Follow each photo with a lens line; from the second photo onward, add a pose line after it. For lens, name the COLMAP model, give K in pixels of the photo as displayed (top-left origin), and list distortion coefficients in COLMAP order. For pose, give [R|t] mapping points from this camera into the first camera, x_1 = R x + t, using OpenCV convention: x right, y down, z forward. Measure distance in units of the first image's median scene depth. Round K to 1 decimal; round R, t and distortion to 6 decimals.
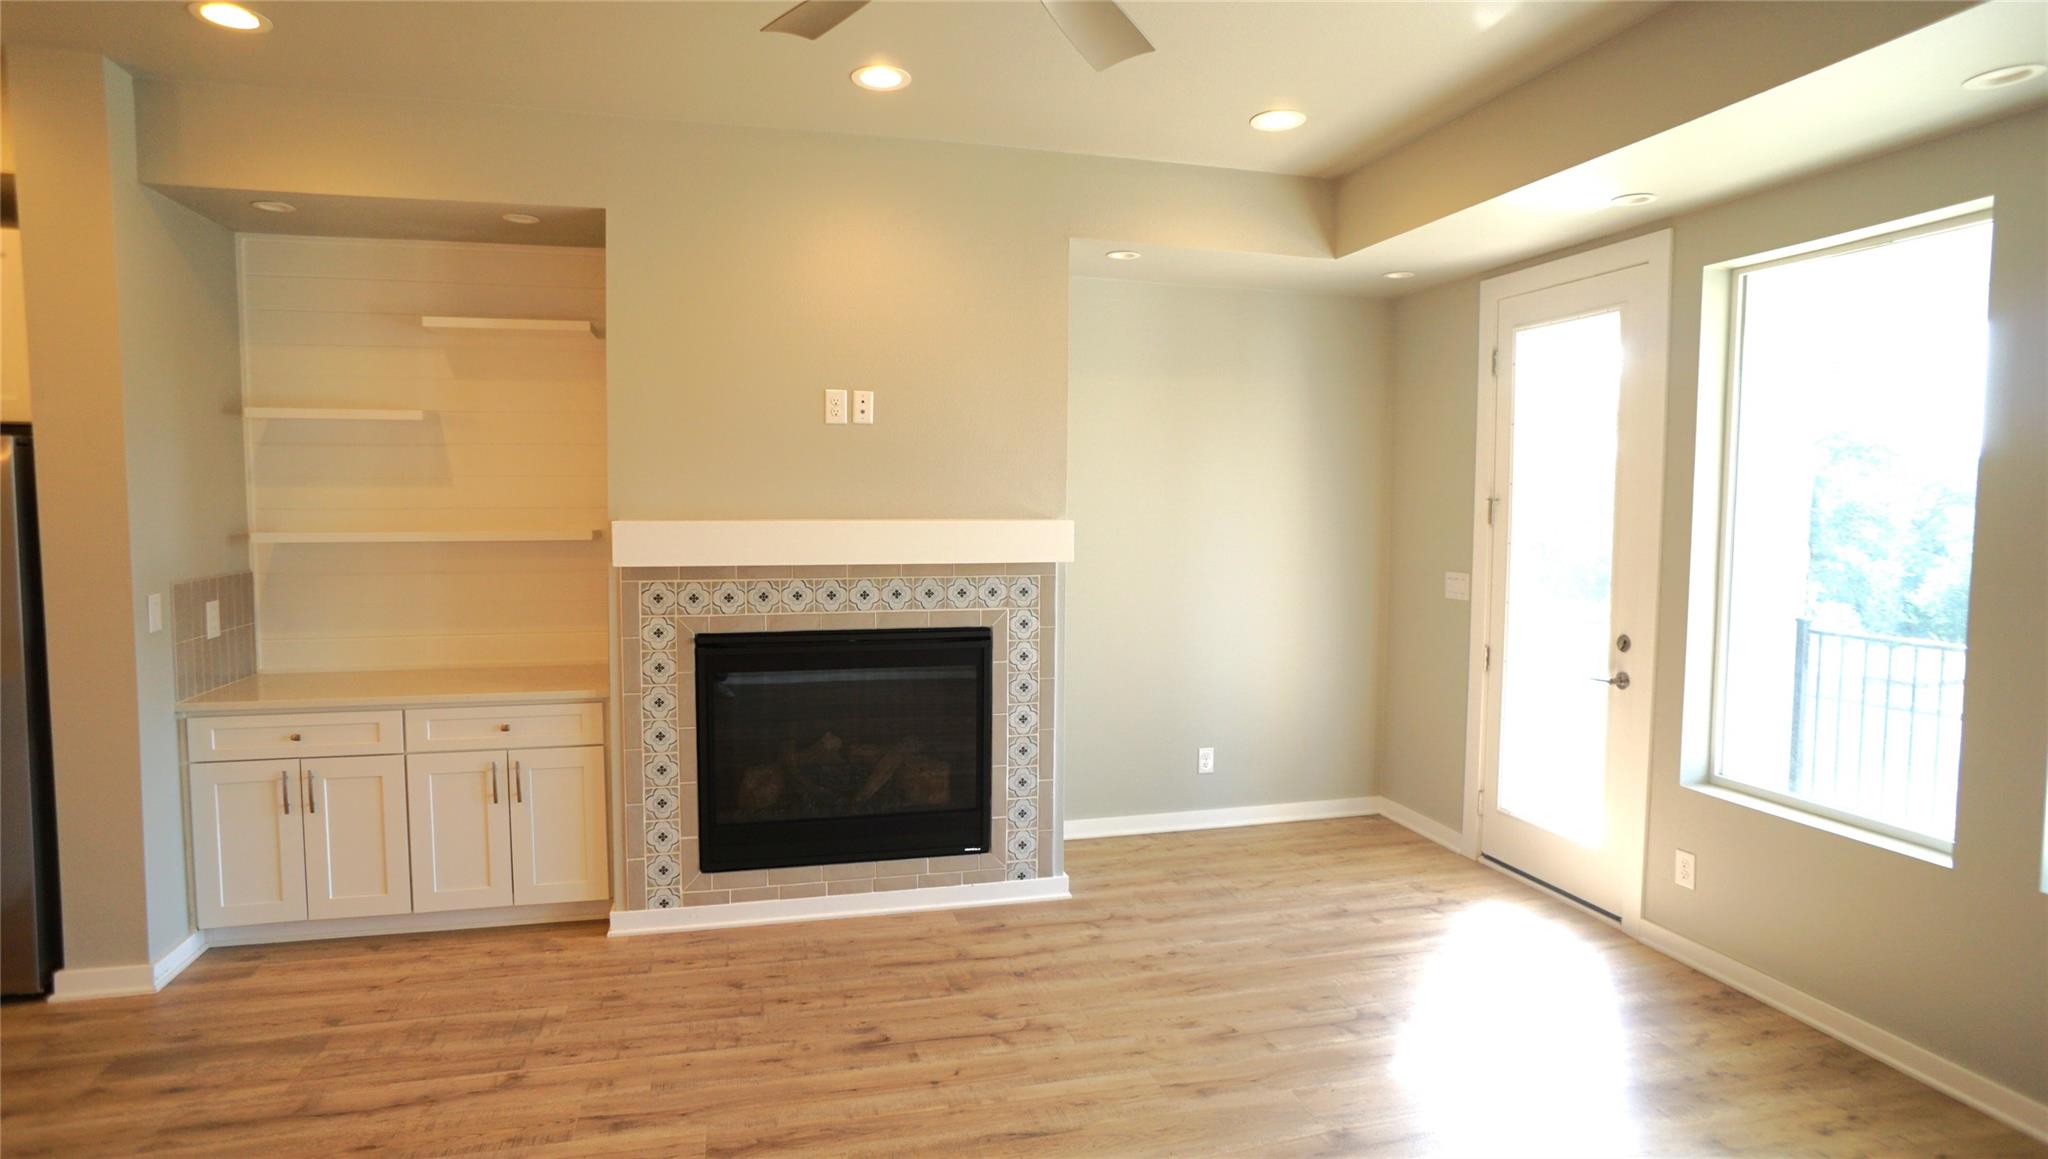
lens RADIAL K [[1077.4, 0, 1004.2], [0, 1077.4, 567.6], [0, 0, 1]] dist [-0.076502, 0.049539]
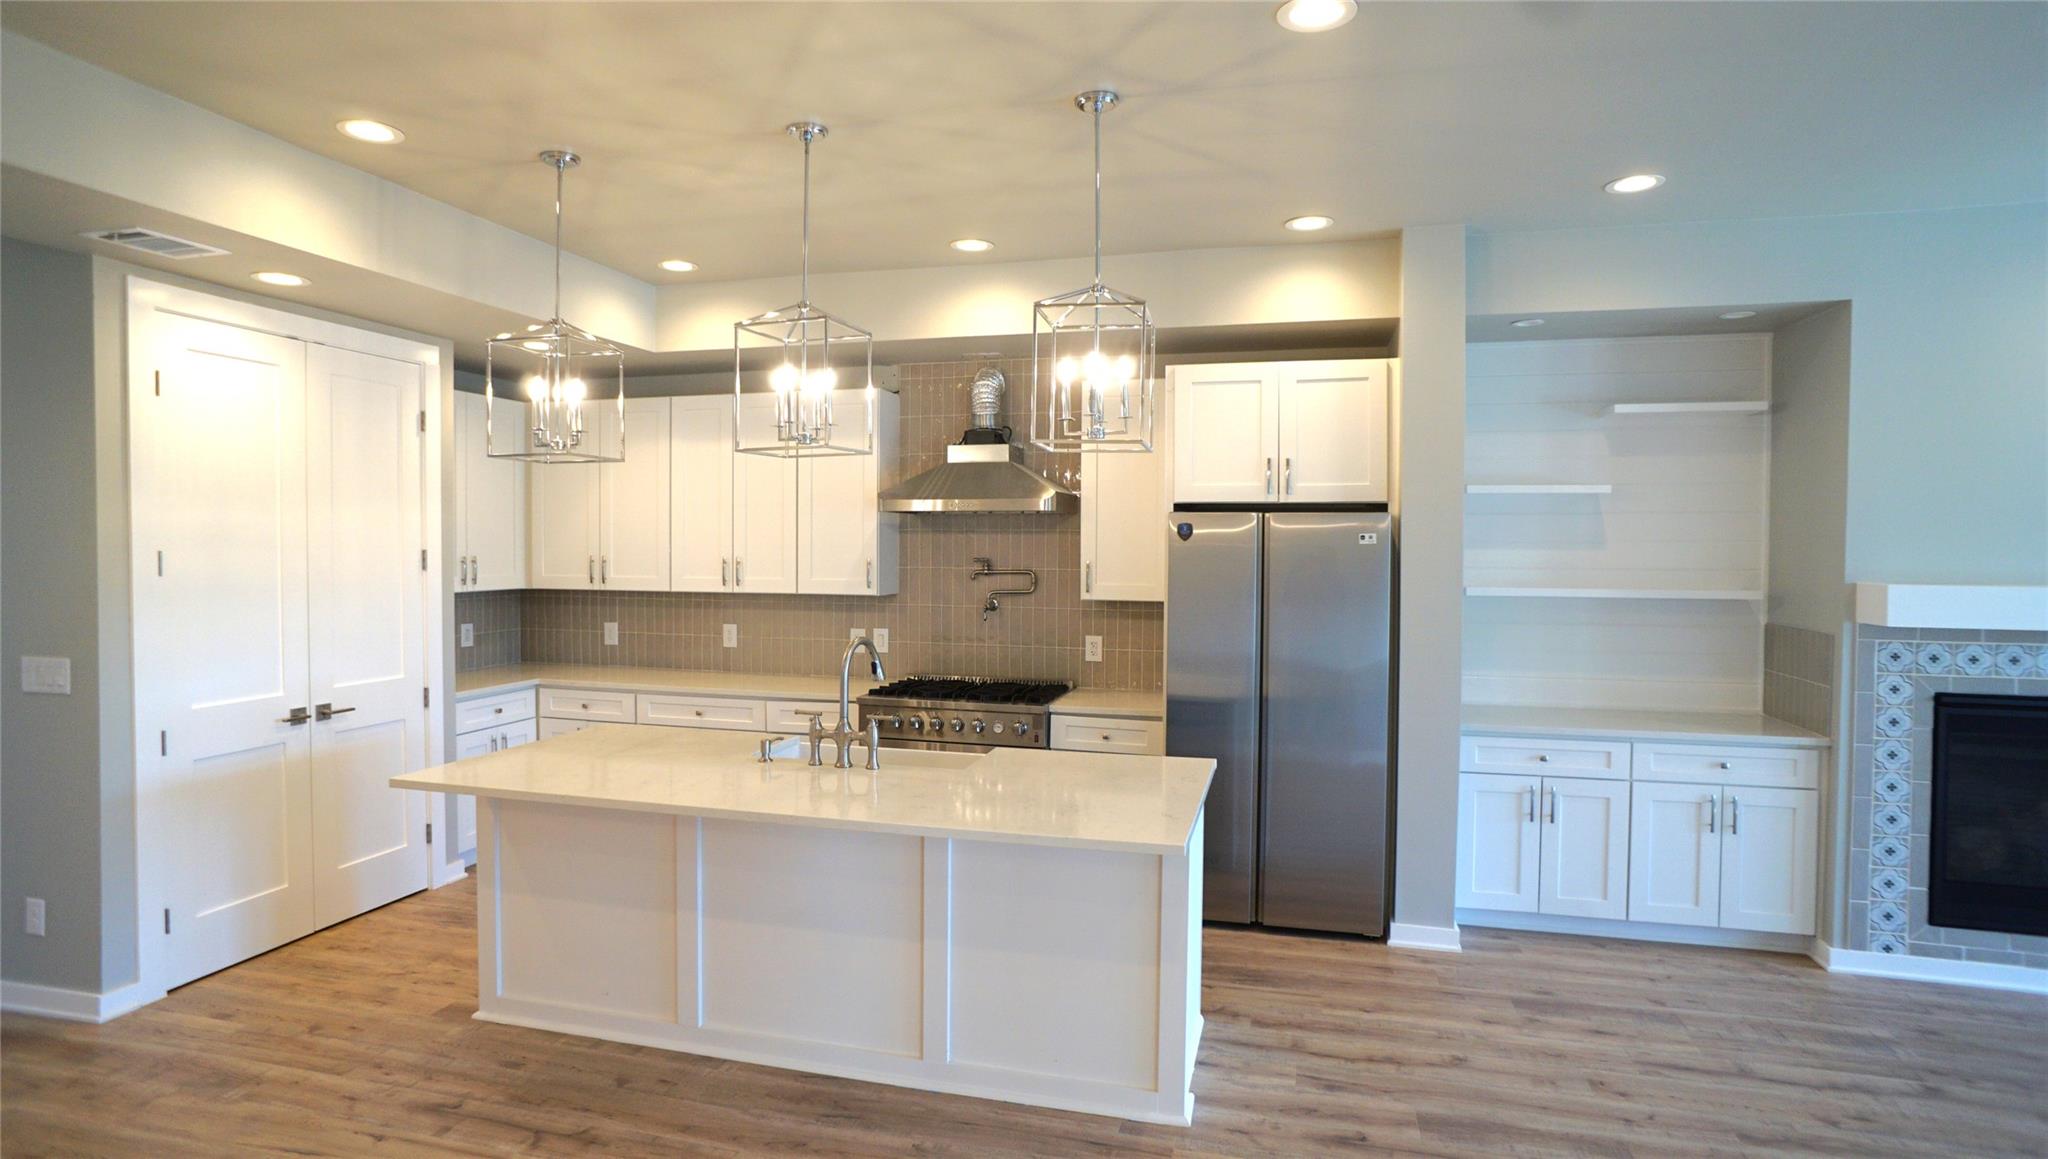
lens RADIAL K [[1077.4, 0, 1004.2], [0, 1077.4, 567.6], [0, 0, 1]] dist [-0.076502, 0.049539]
pose [[0.872501, 0.011590, -0.488475, -0.583740], [-0.035144, 0.998618, -0.039078, 0.011615], [0.487346, 0.051263, 0.871703, -0.345070]]
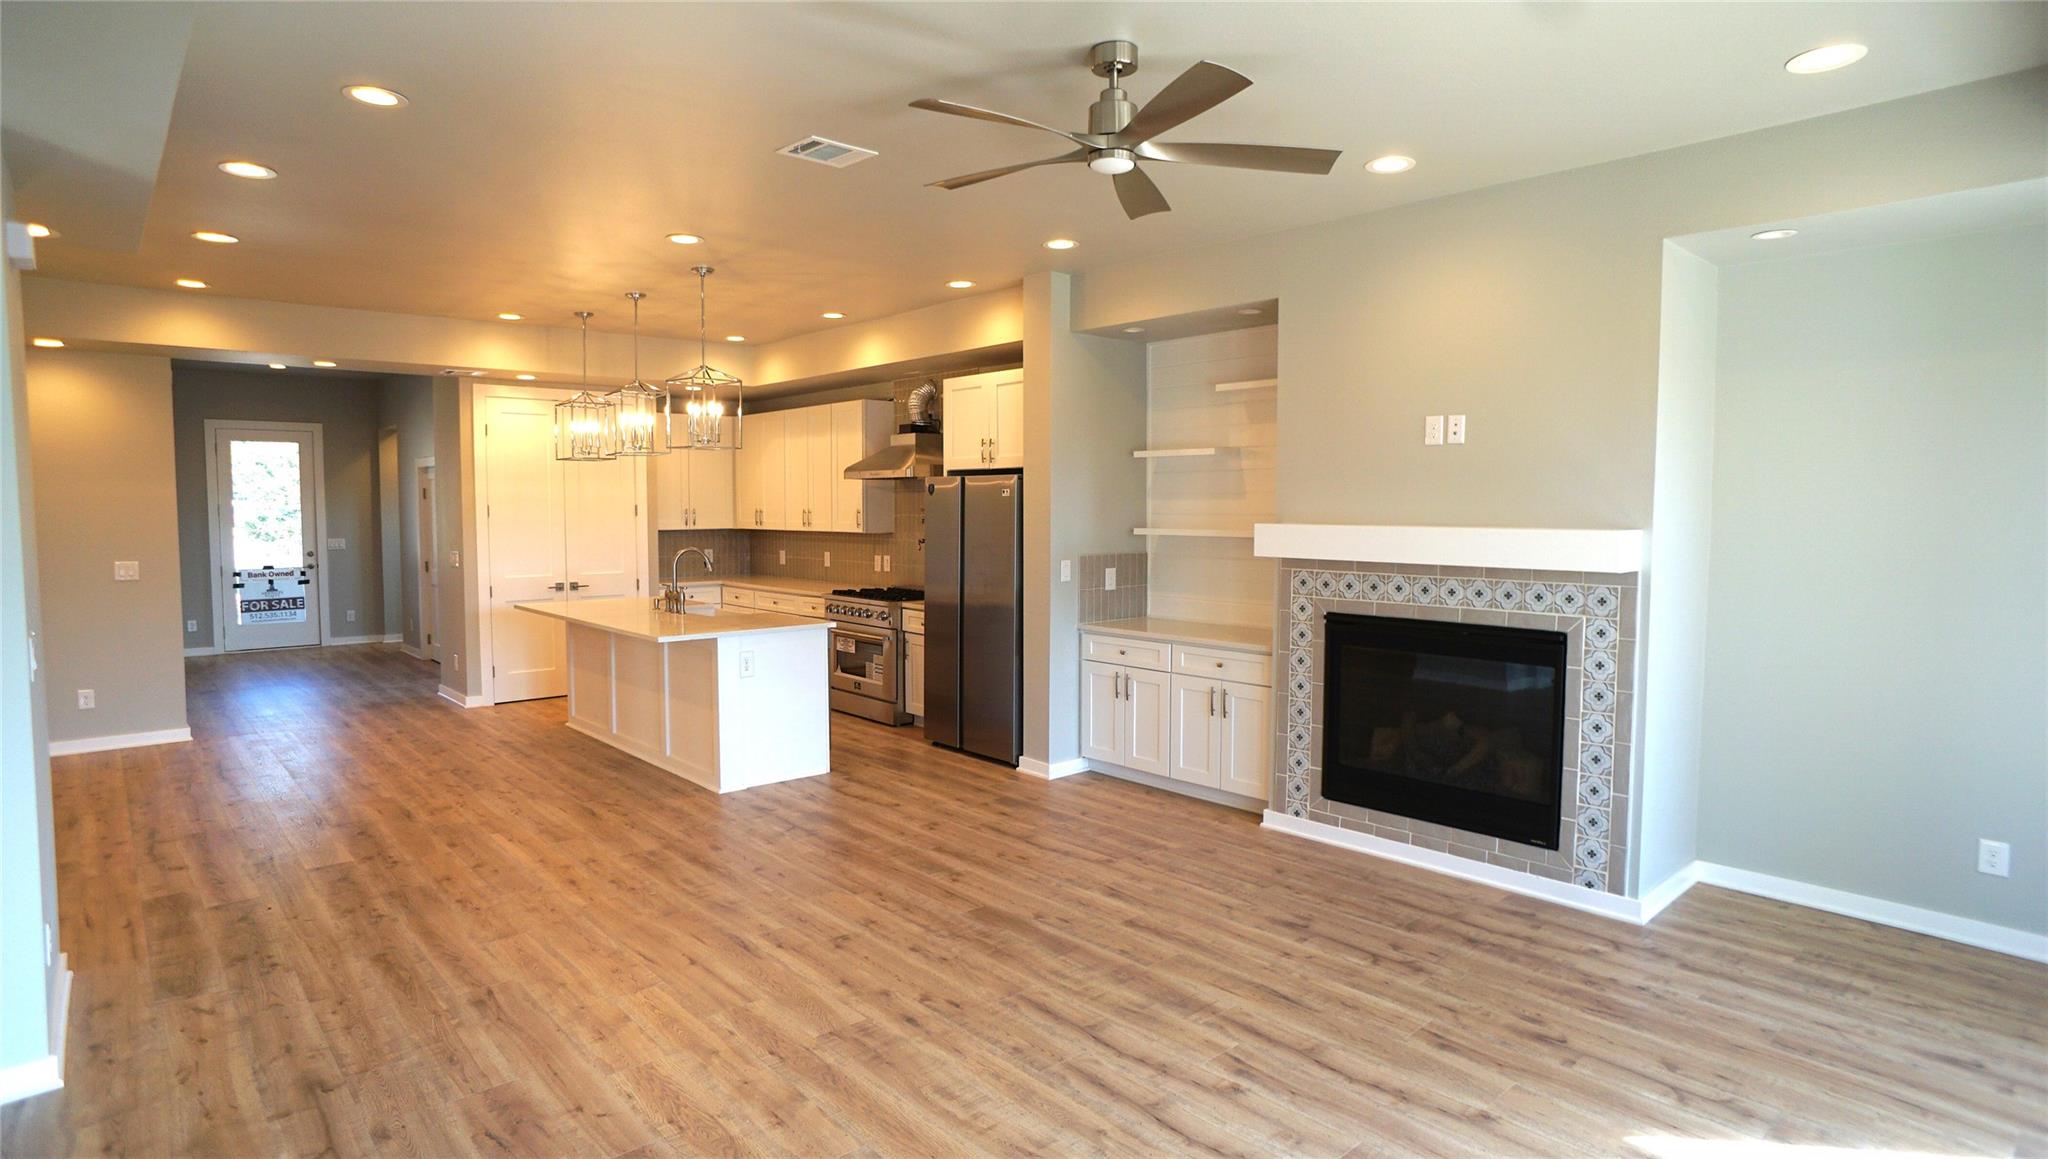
lens RADIAL K [[1077.4, 0, 1004.2], [0, 1077.4, 567.6], [0, 0, 1]] dist [-0.076502, 0.049539]
pose [[0.460010, 0.048349, -0.886596, 0.680000], [-0.057632, 0.998037, 0.024525, -0.001159], [0.886041, 0.039814, 0.461893, 0.050771]]
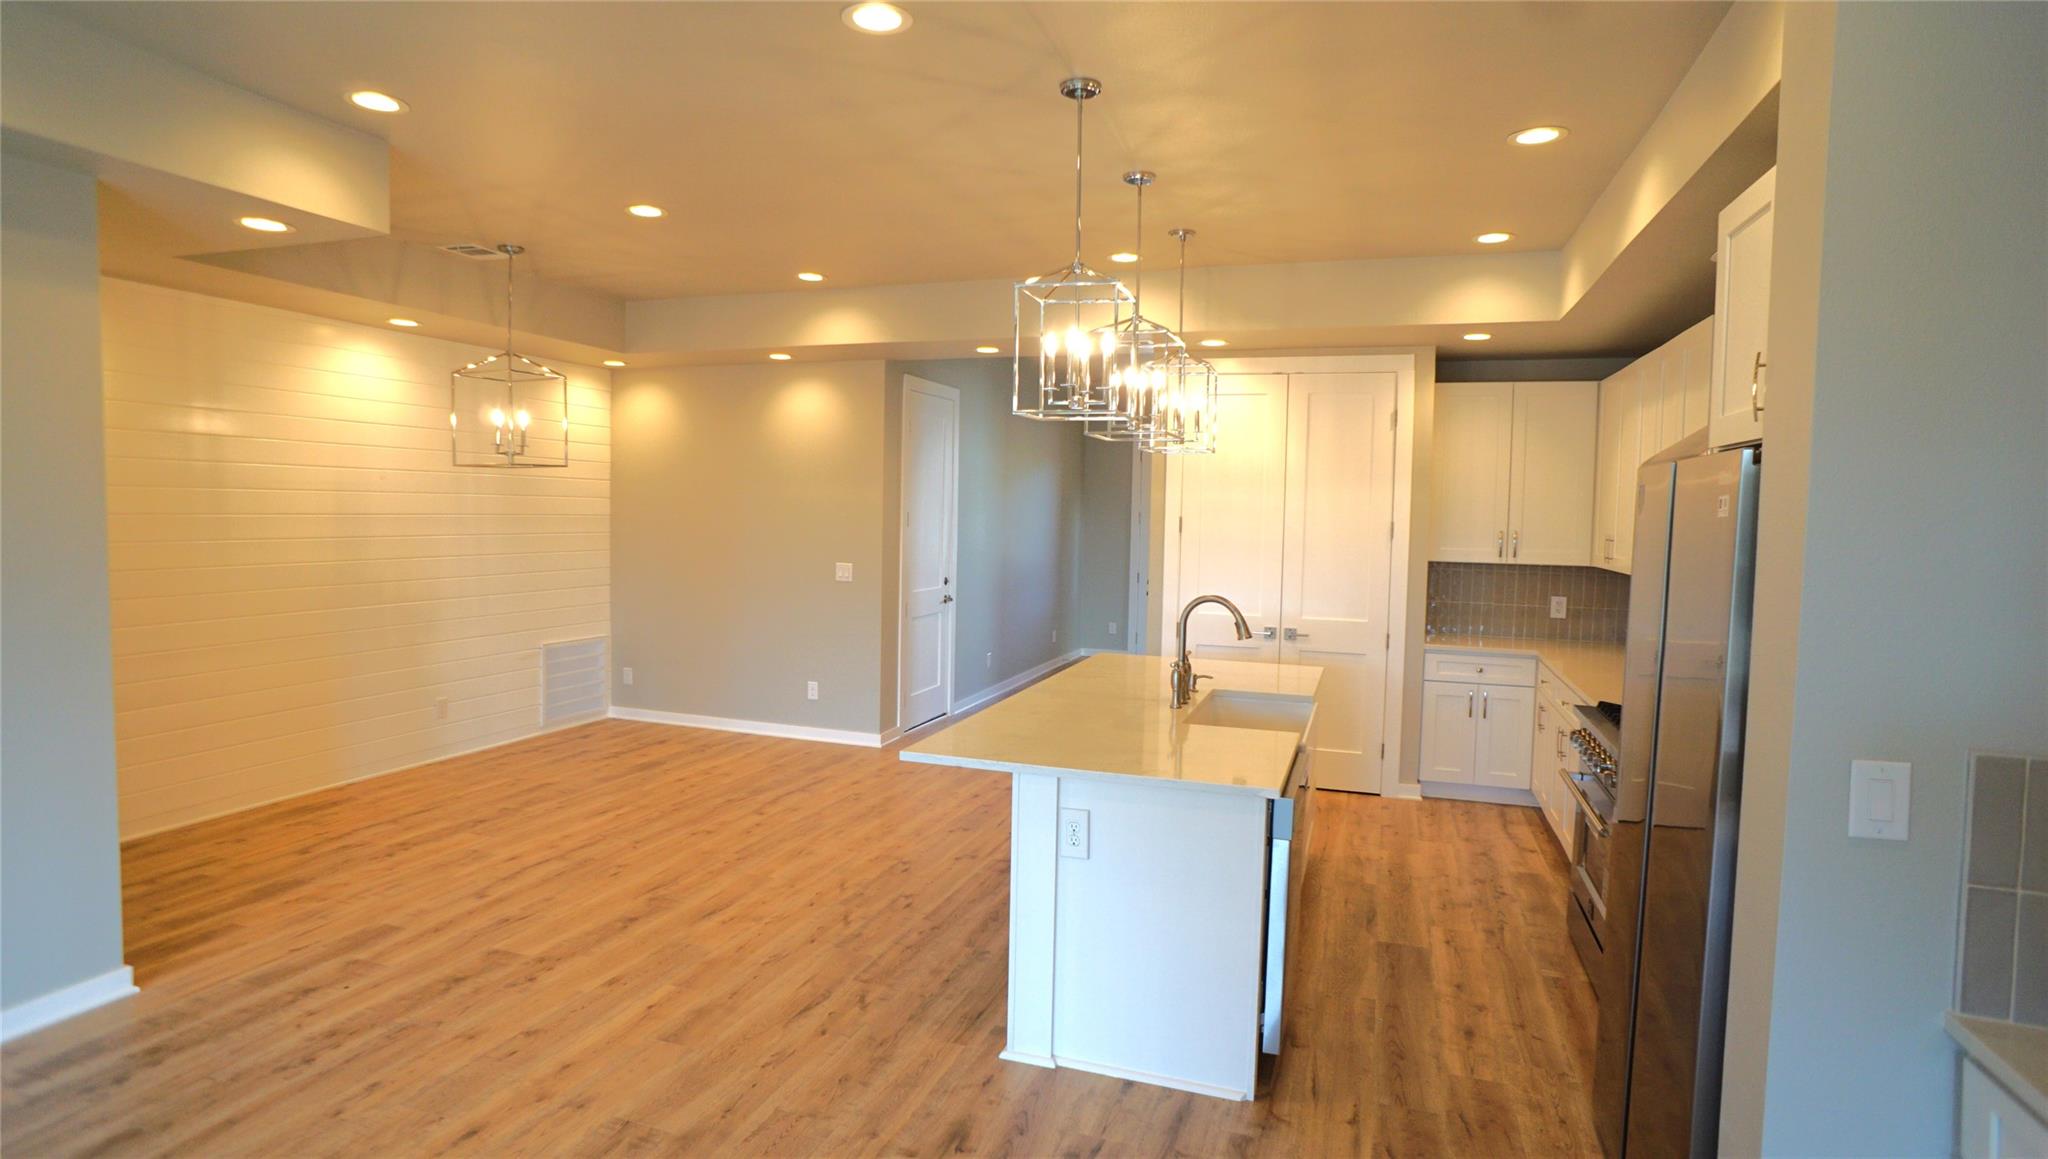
lens RADIAL K [[1077.4, 0, 1004.2], [0, 1077.4, 567.6], [0, 0, 1]] dist [-0.076502, 0.049539]
pose [[-0.549914, 0.030814, -0.834653, -0.173365], [-0.078635, 0.992970, 0.088468, -0.062545], [0.831511, 0.114282, -0.543625, 0.805386]]
